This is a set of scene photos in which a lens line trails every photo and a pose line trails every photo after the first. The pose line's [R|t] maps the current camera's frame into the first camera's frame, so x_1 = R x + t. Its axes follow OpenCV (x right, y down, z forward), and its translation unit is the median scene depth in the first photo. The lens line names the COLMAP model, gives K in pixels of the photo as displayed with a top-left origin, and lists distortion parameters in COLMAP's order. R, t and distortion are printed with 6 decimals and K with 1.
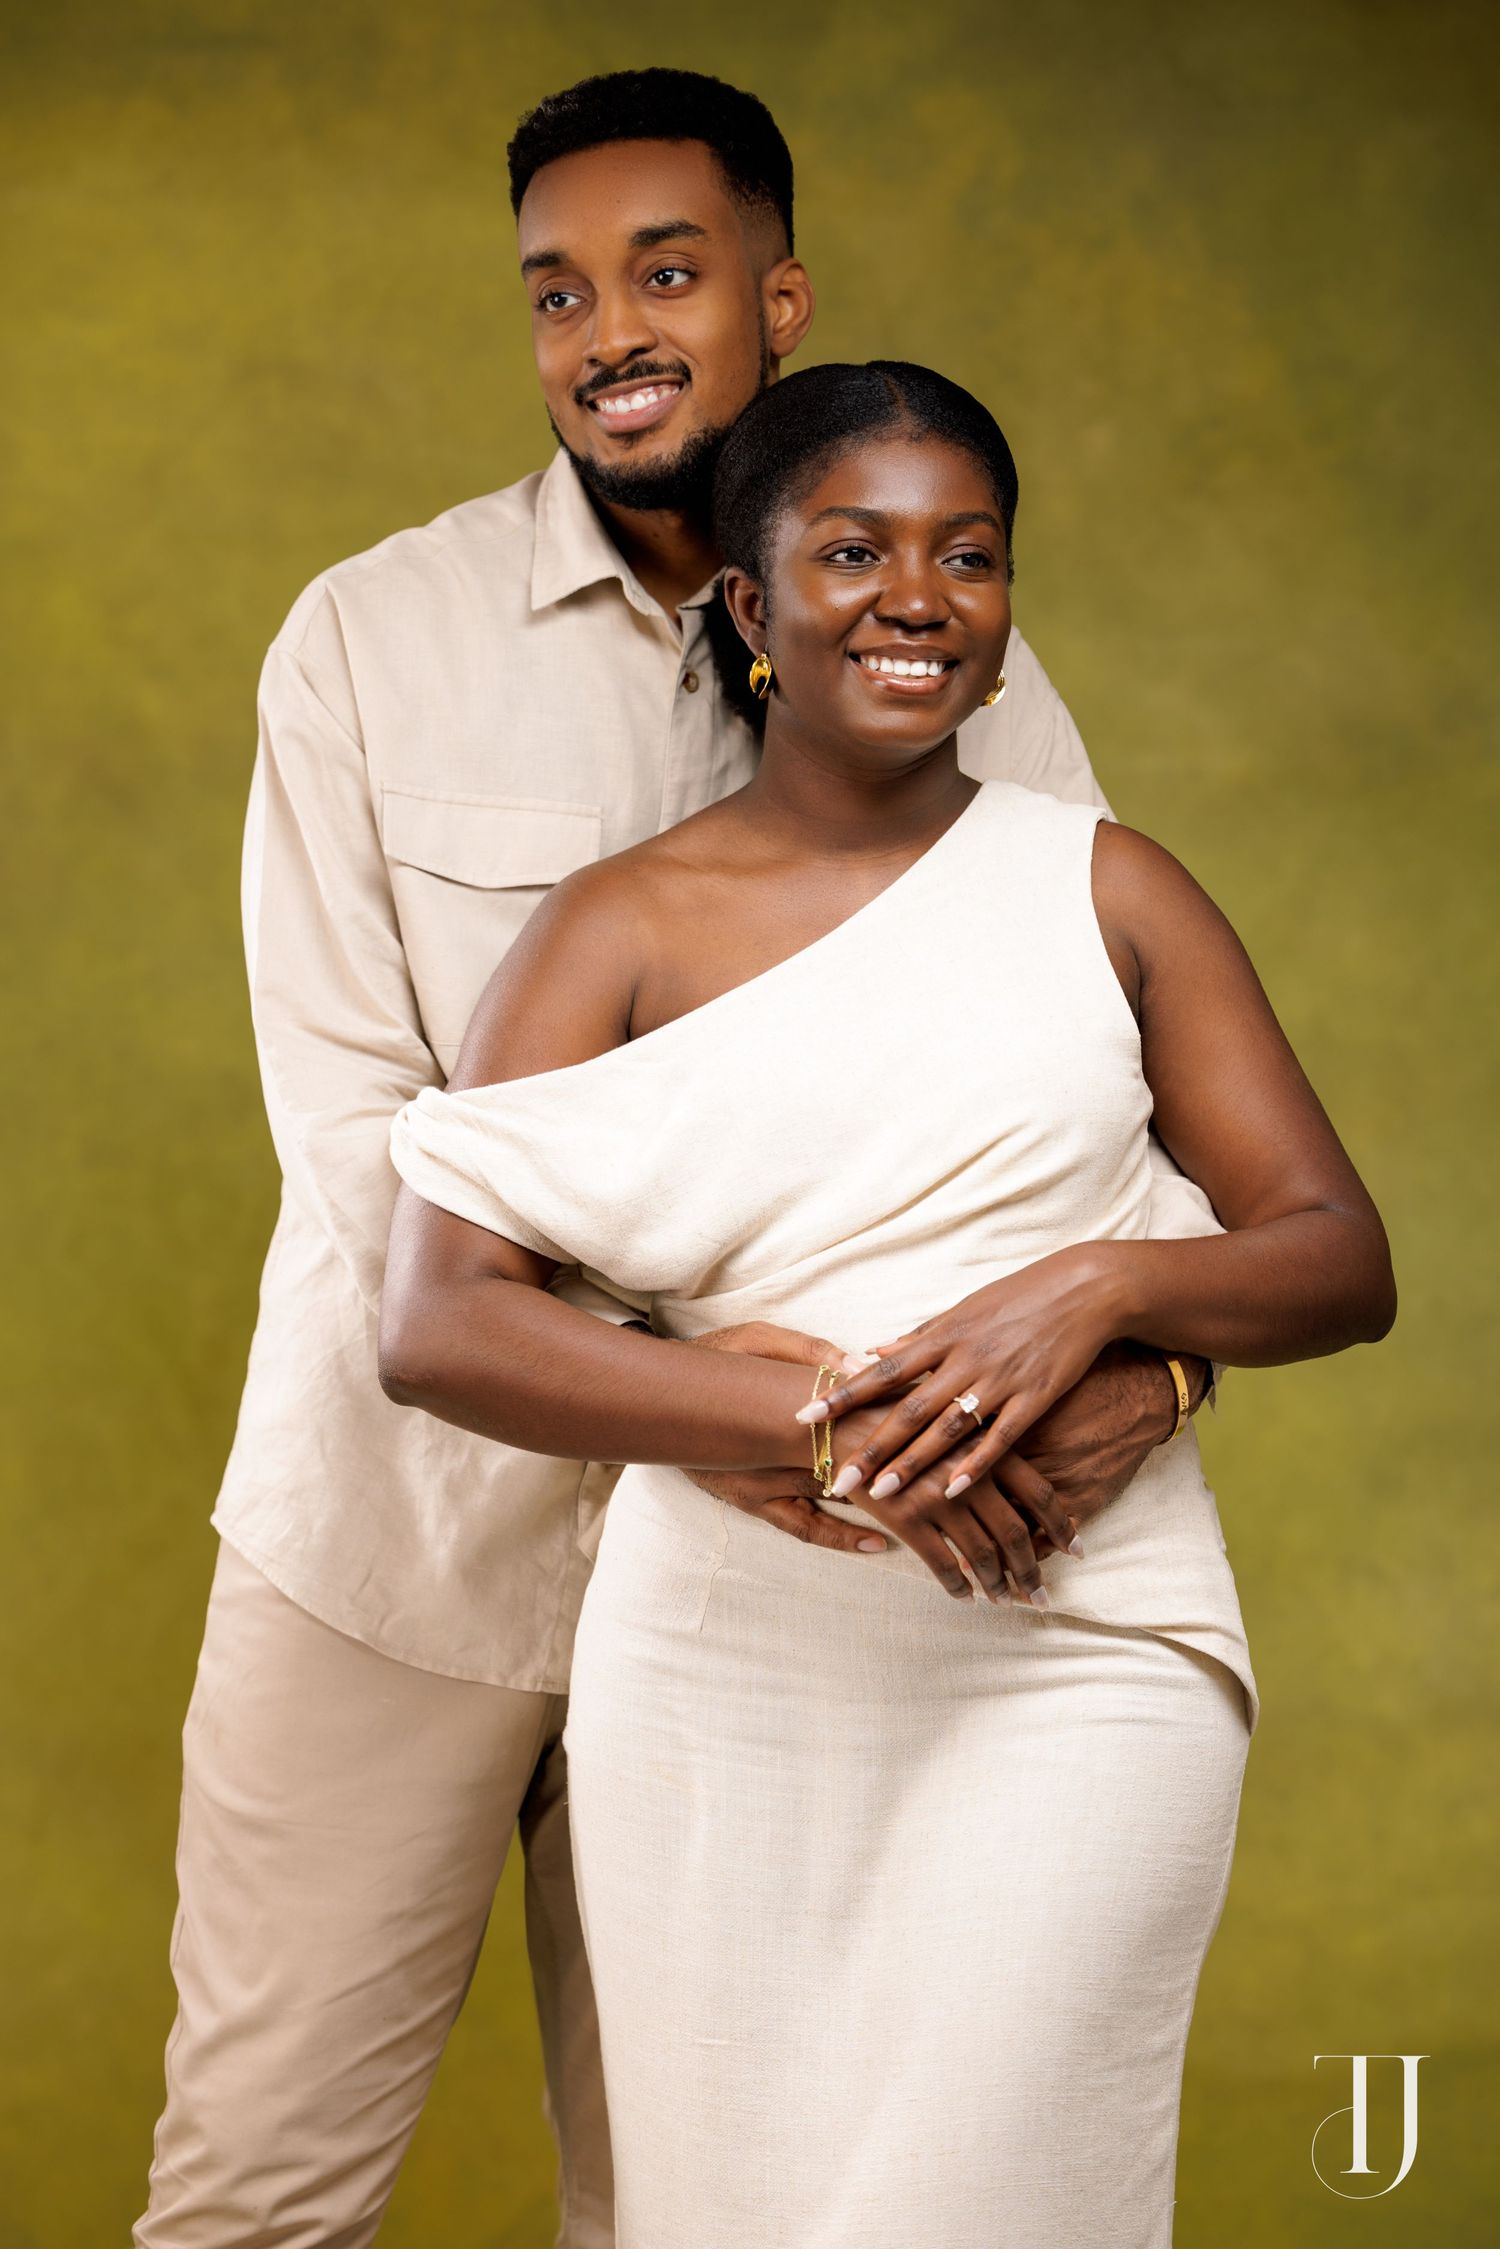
lens RADIAL K [[6979.8, 0, 750.0], [0, 6979.8, 1124.5], [0, 0, 1]] dist [0.025638, -0.355916]
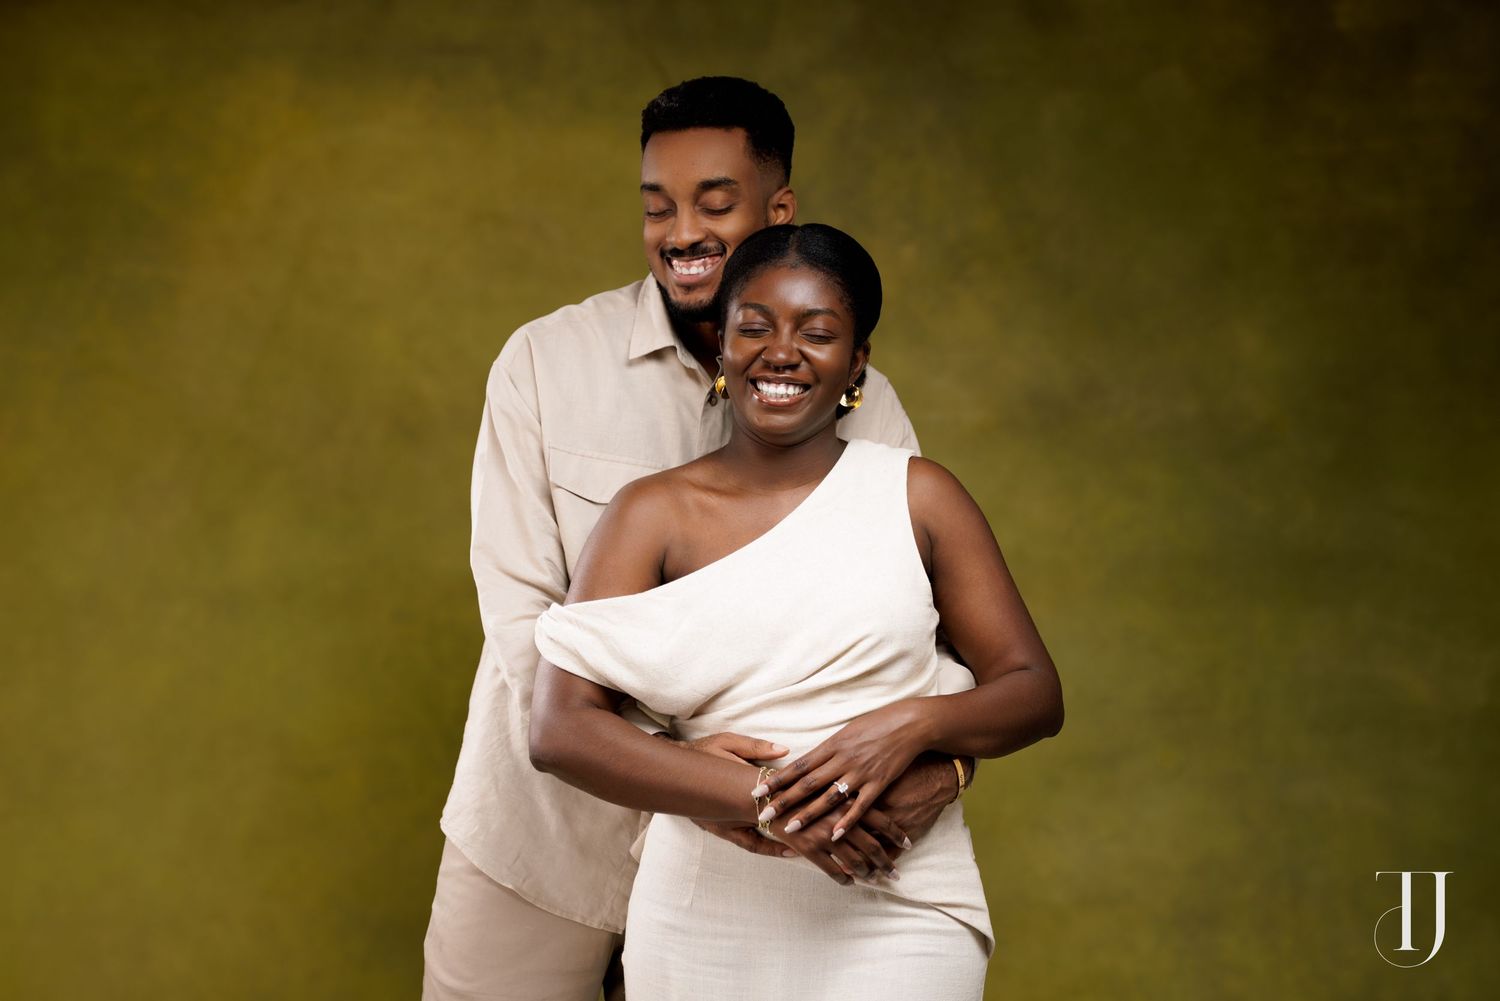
lens RADIAL K [[2969.6, 0, 750.0], [0, 2969.6, 500.5], [0, 0, 1]] dist [0.021519, 0.211666]
pose [[0.999998, 0.001807, 0.000424, 0.006292], [-0.001804, 0.999975, -0.006871, -0.027562], [-0.000436, 0.006871, 0.999976, 0.198920]]
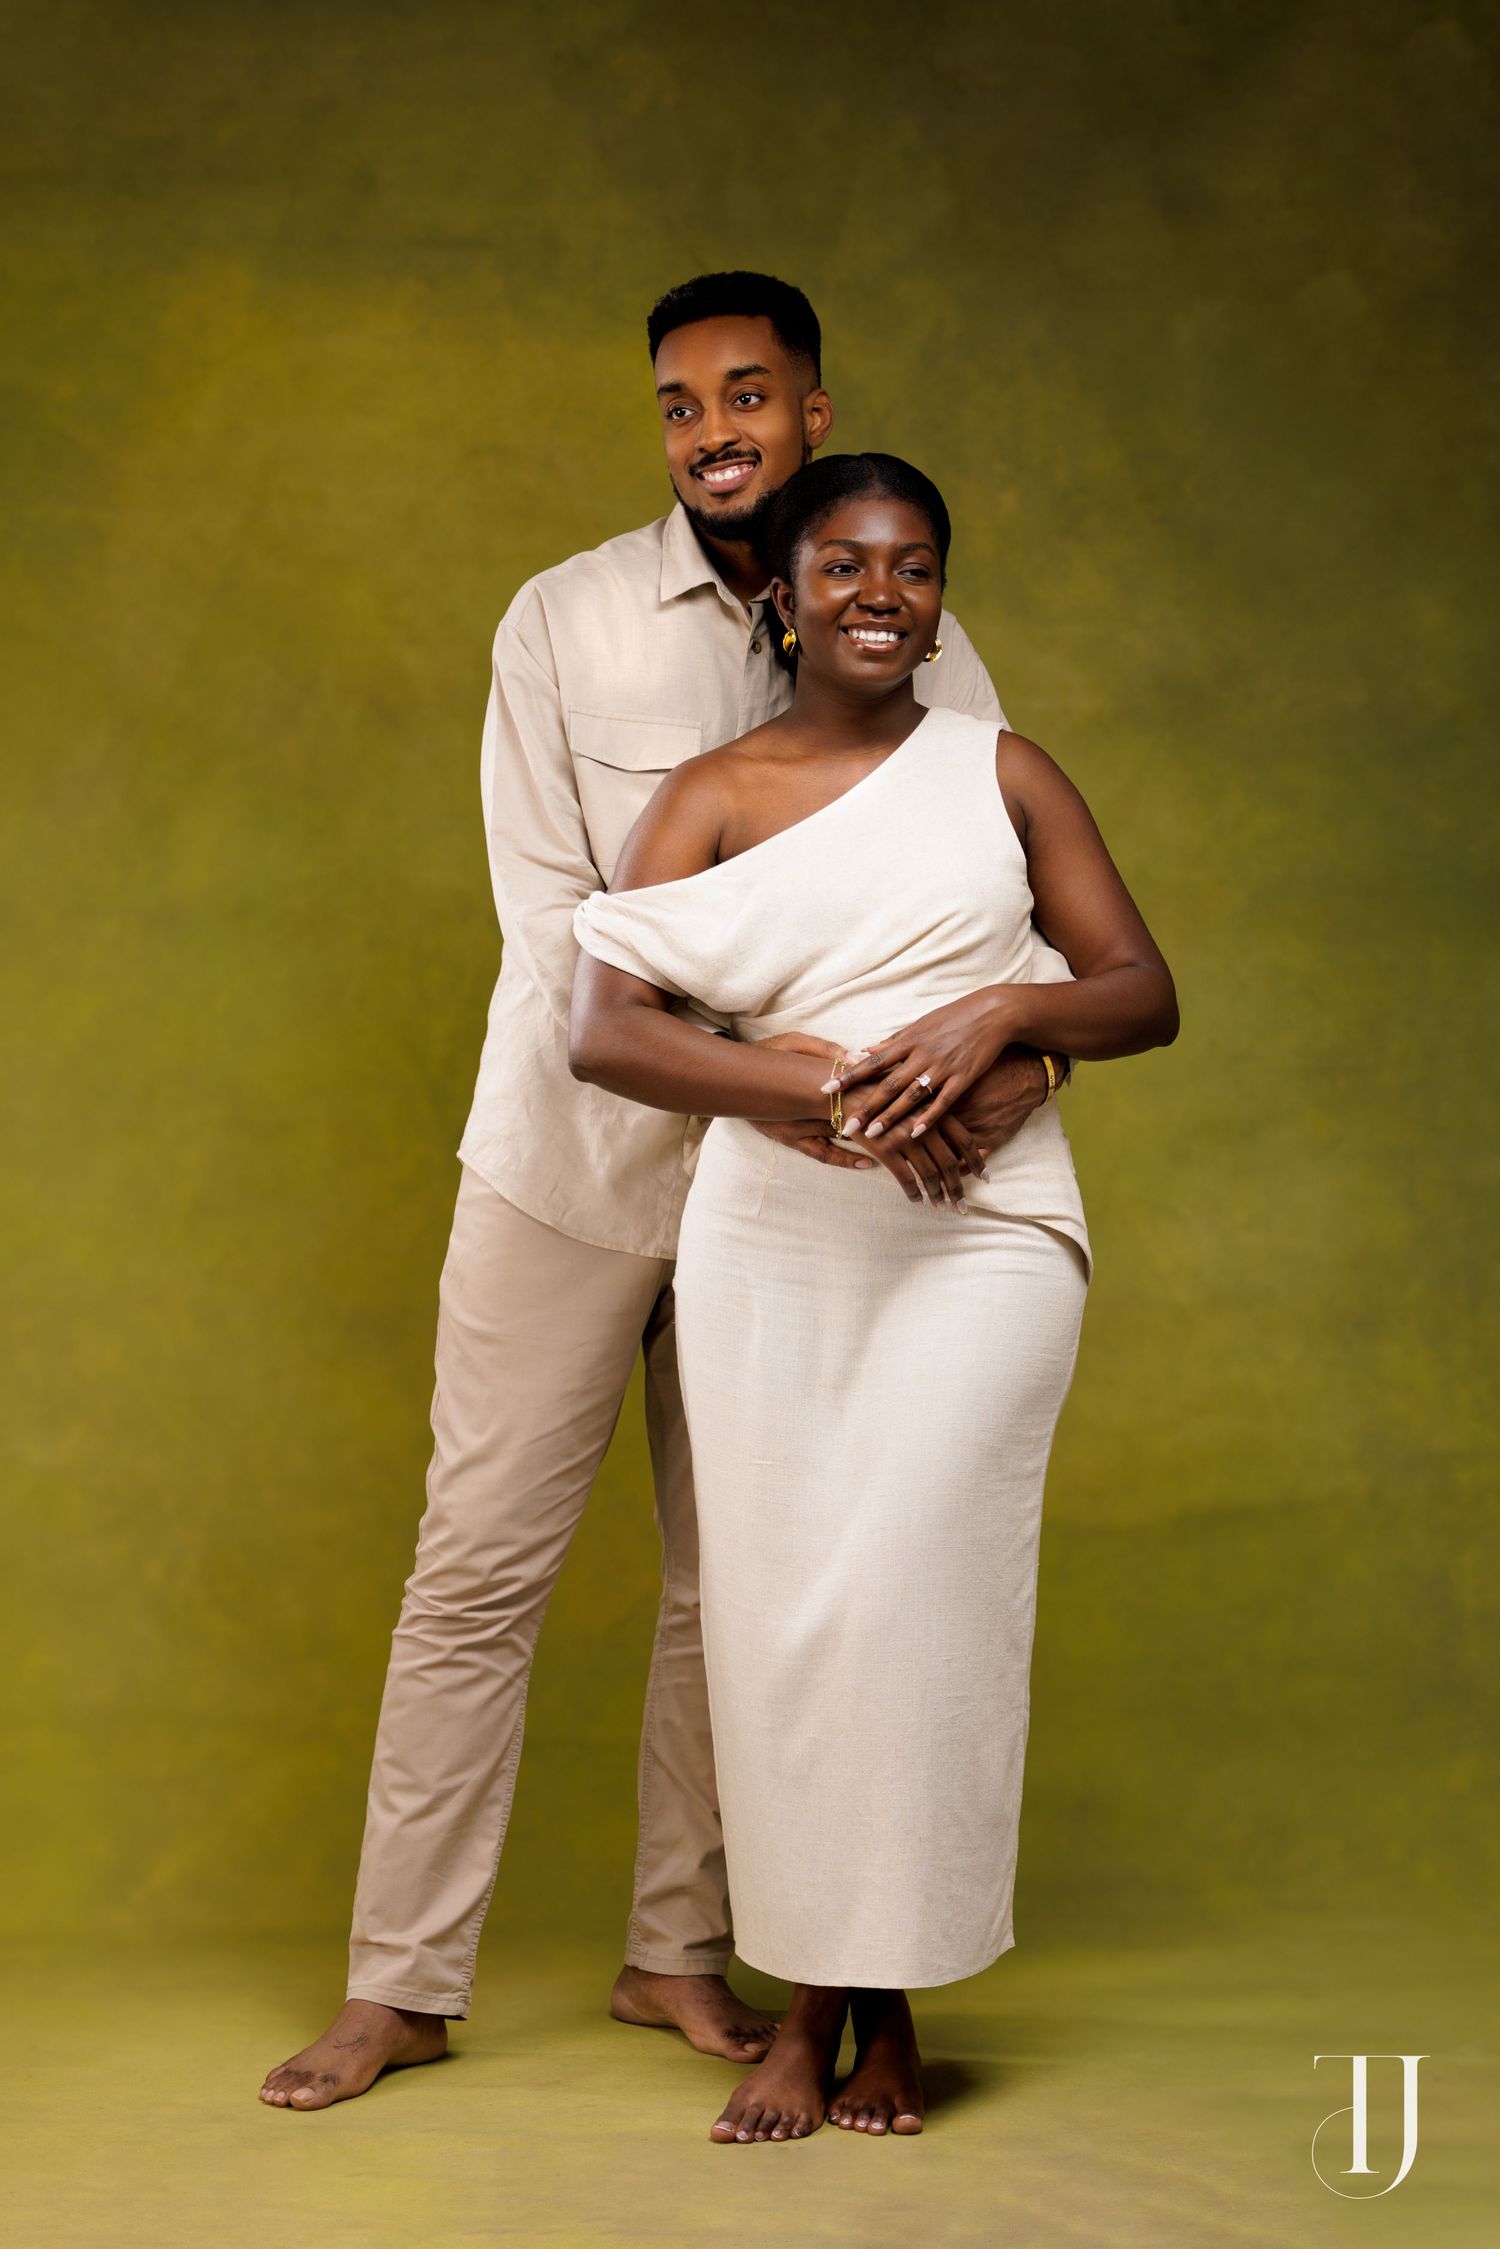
lens RADIAL K [[5083.8, 0, 639.4], [0, 5083.8, 1124.5], [0, 0, 1]] dist [0.010156, -0.880181]
pose [[0.999707, 0.013797, -0.019873, -0.010957], [-0.013265, 0.999556, 0.026665, 0.017417], [0.020233, -0.026393, 0.999447, -0.198198]]
